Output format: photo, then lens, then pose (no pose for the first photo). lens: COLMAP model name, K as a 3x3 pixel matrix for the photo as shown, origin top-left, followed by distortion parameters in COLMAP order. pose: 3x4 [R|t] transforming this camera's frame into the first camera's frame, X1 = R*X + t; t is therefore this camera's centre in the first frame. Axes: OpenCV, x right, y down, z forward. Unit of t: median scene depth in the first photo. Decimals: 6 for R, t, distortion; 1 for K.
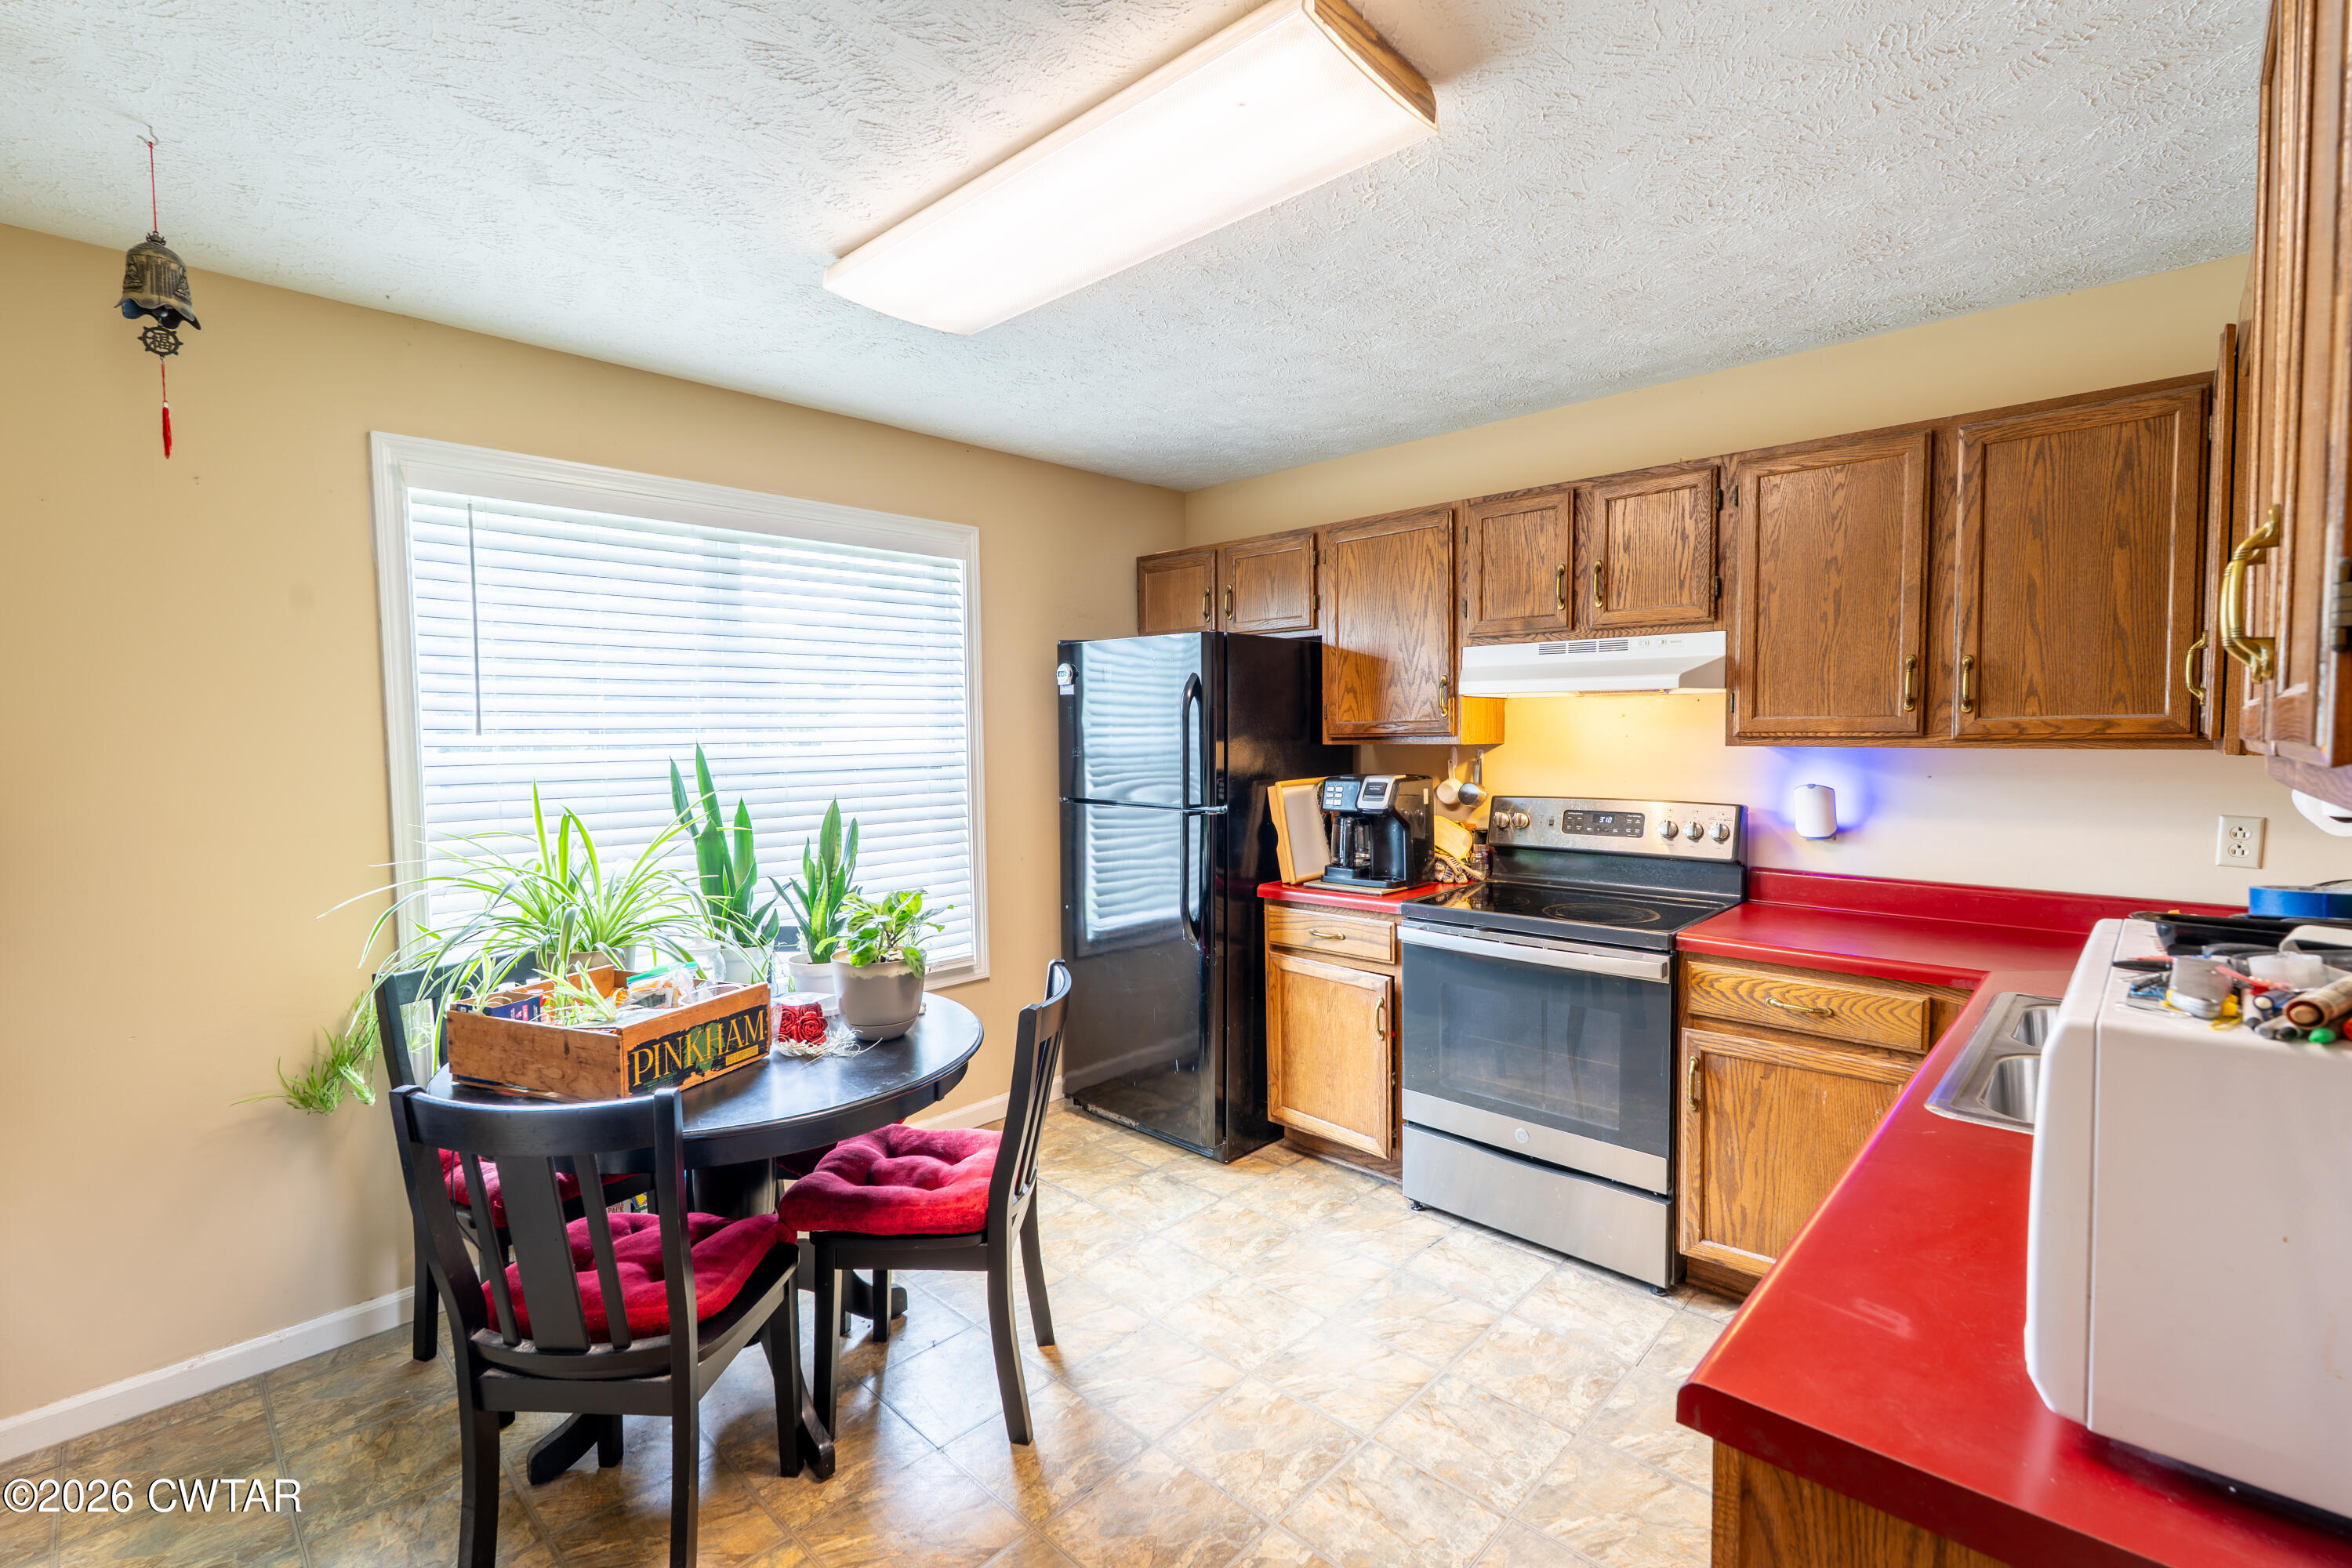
lens RADIAL K [[1034.2, 0, 1176.0], [0, 1034.2, 784.0], [0, 0, 1]] dist [-0.003168, 0.000280]
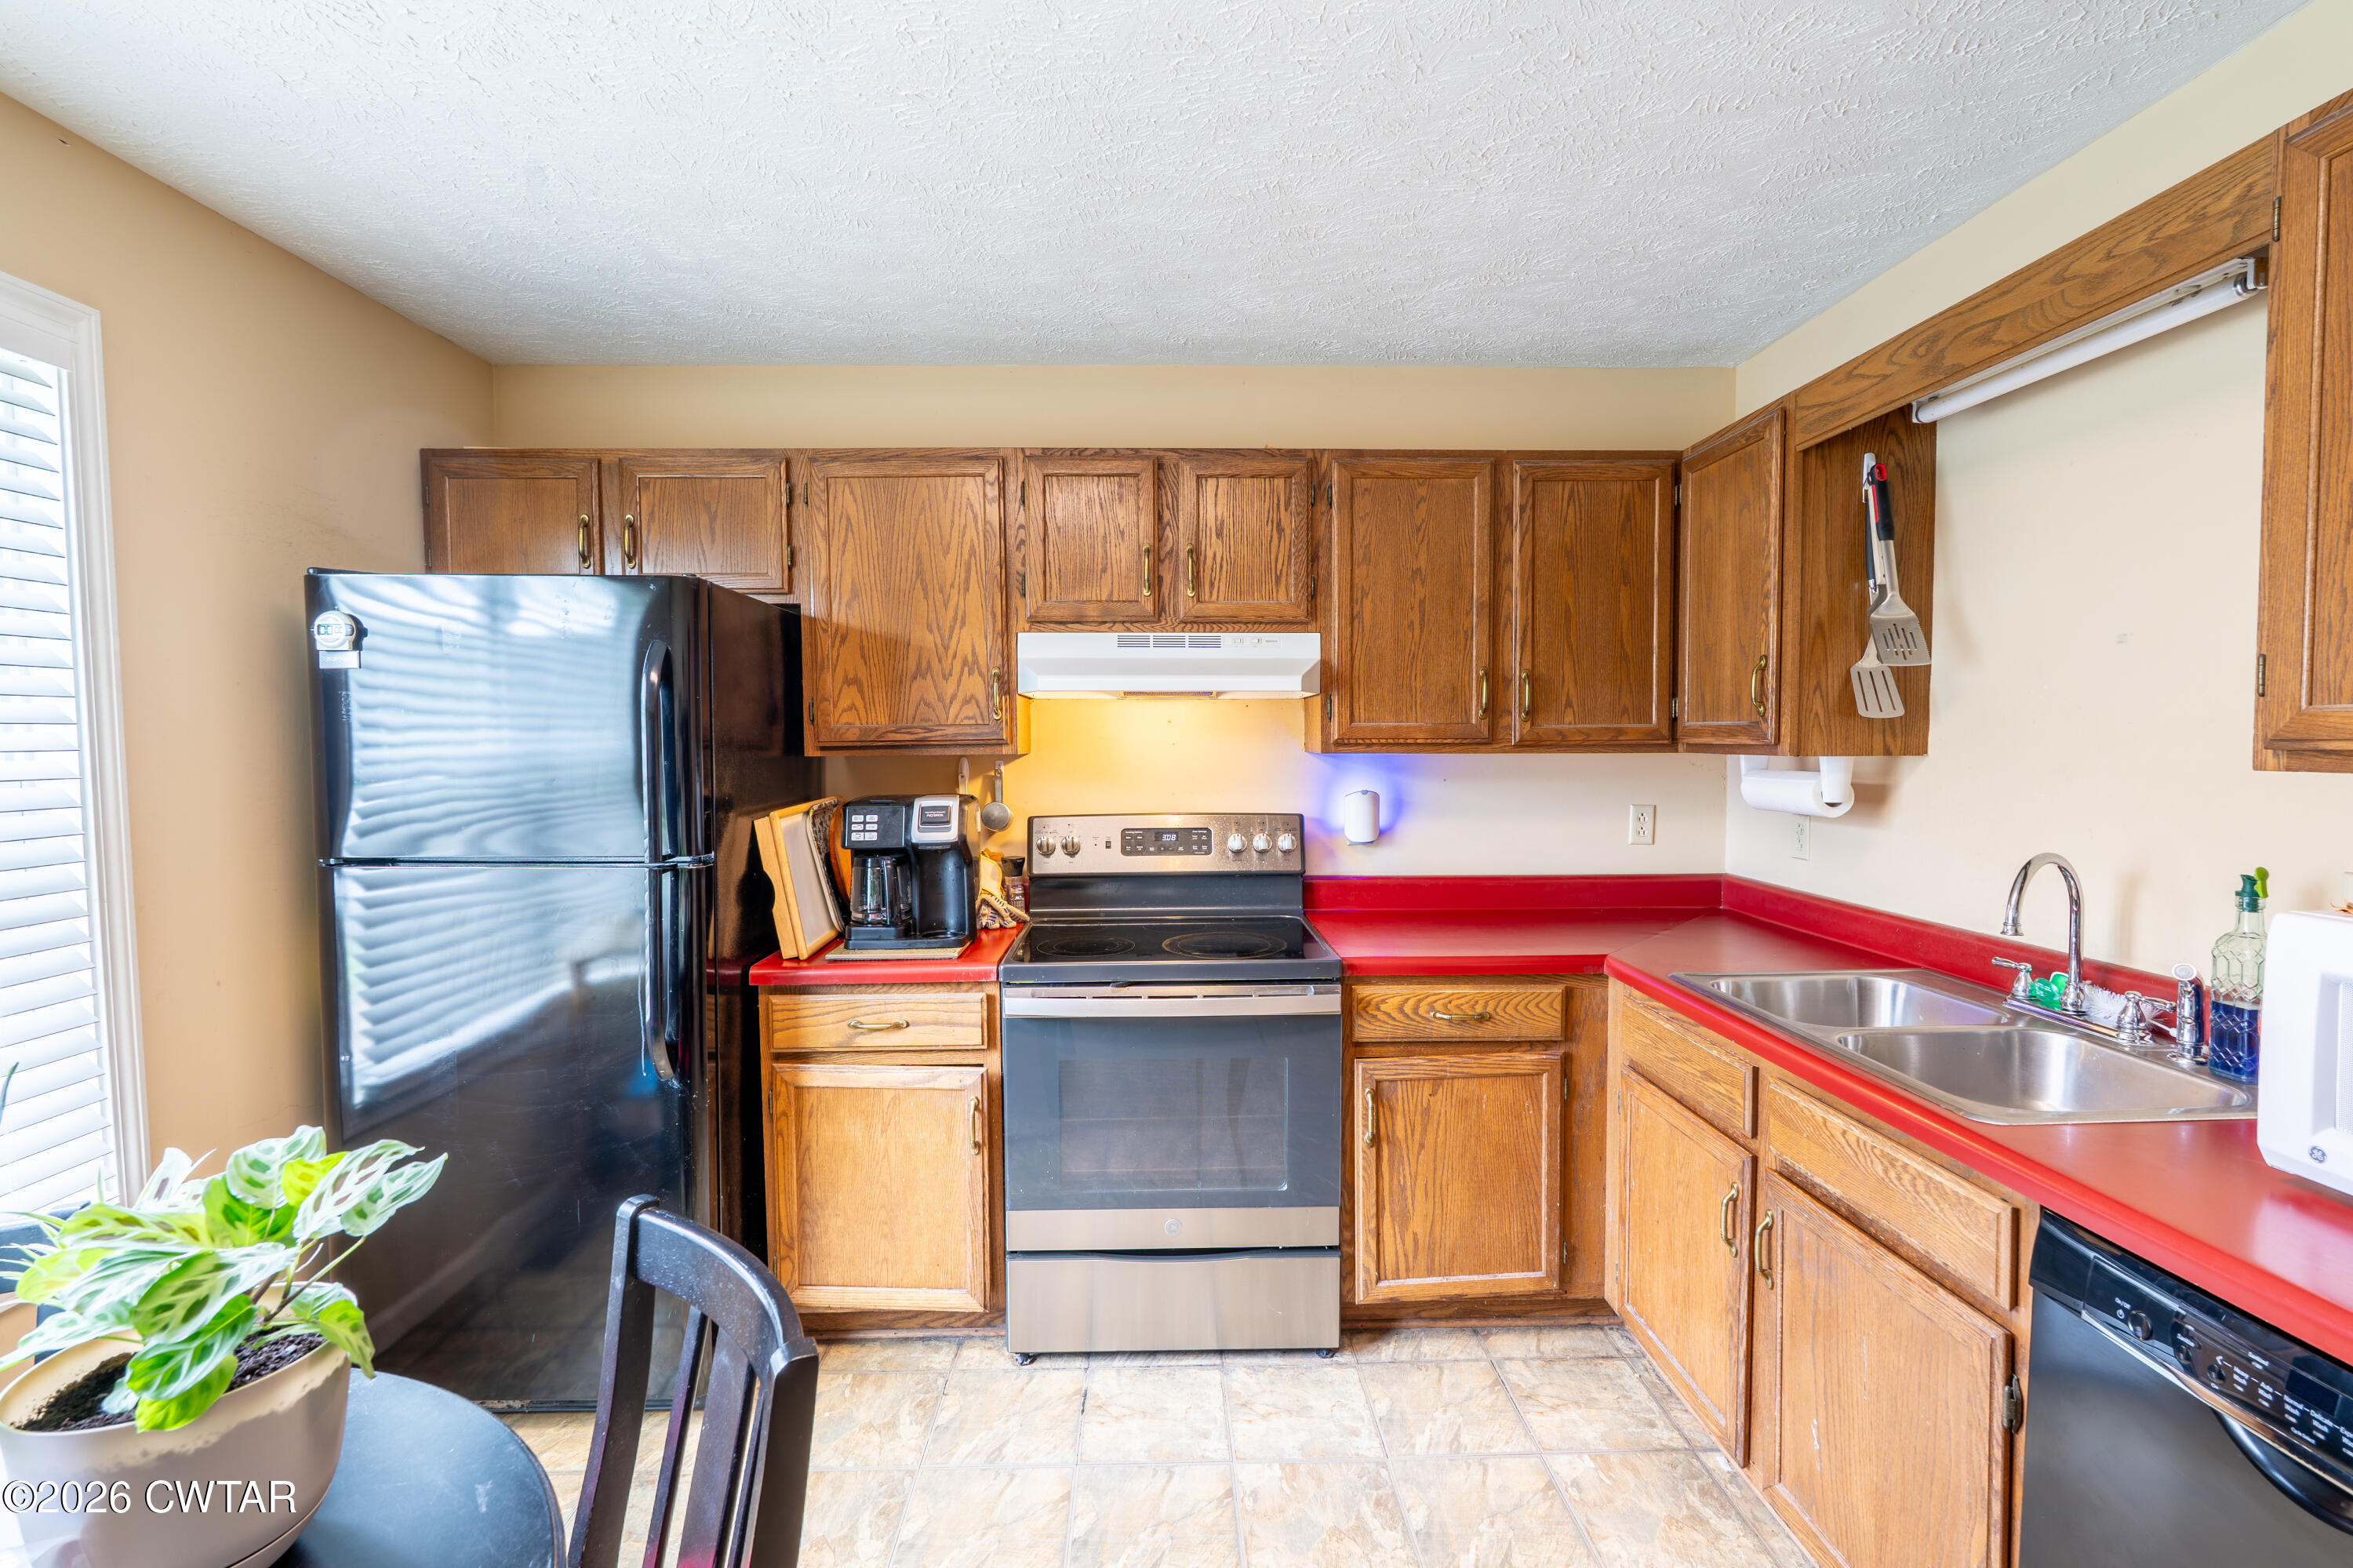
lens RADIAL K [[1034.7, 0, 1176.5], [0, 1034.7, 784.0], [0, 0, 1]] dist [-0.003168, 0.000280]
pose [[0.706281, -0.027983, 0.707378, -0.220288], [0.035751, 0.999353, 0.003837, -0.015233], [-0.707028, 0.022579, 0.706825, 0.377341]]
